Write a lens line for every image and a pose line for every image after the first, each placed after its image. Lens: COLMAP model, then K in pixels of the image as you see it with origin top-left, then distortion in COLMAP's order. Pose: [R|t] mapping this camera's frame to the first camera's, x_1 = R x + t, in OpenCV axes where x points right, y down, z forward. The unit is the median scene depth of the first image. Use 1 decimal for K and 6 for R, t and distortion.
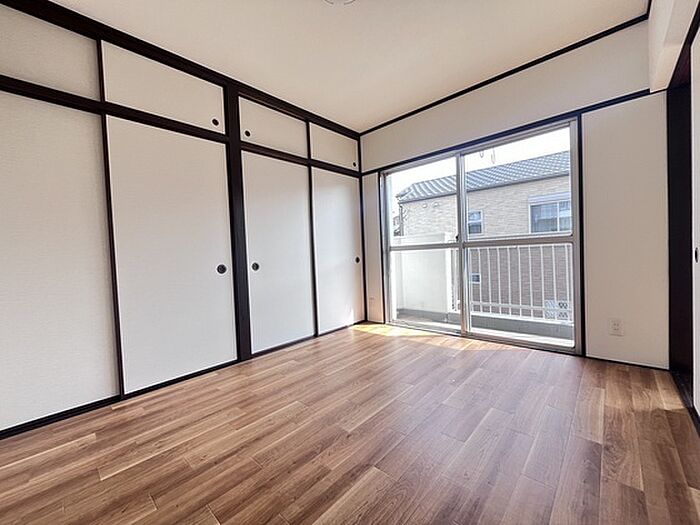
lens RADIAL K [[286.0, 0, 346.9], [0, 286.0, 264.7], [0, 0, 1]] dist [-0.003489, 0.000059]
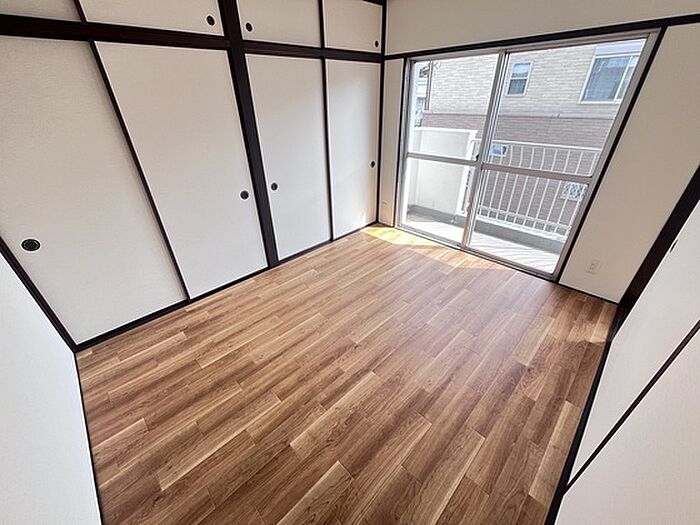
lens RADIAL K [[286.0, 0, 346.6], [0, 286.0, 263.8], [0, 0, 1]] dist [-0.003489, 0.000059]
pose [[0.998494, 0.042696, -0.034438, -0.006962], [-0.020667, 0.874366, 0.484827, -0.281832], [0.050811, -0.483386, 0.873932, -0.044122]]
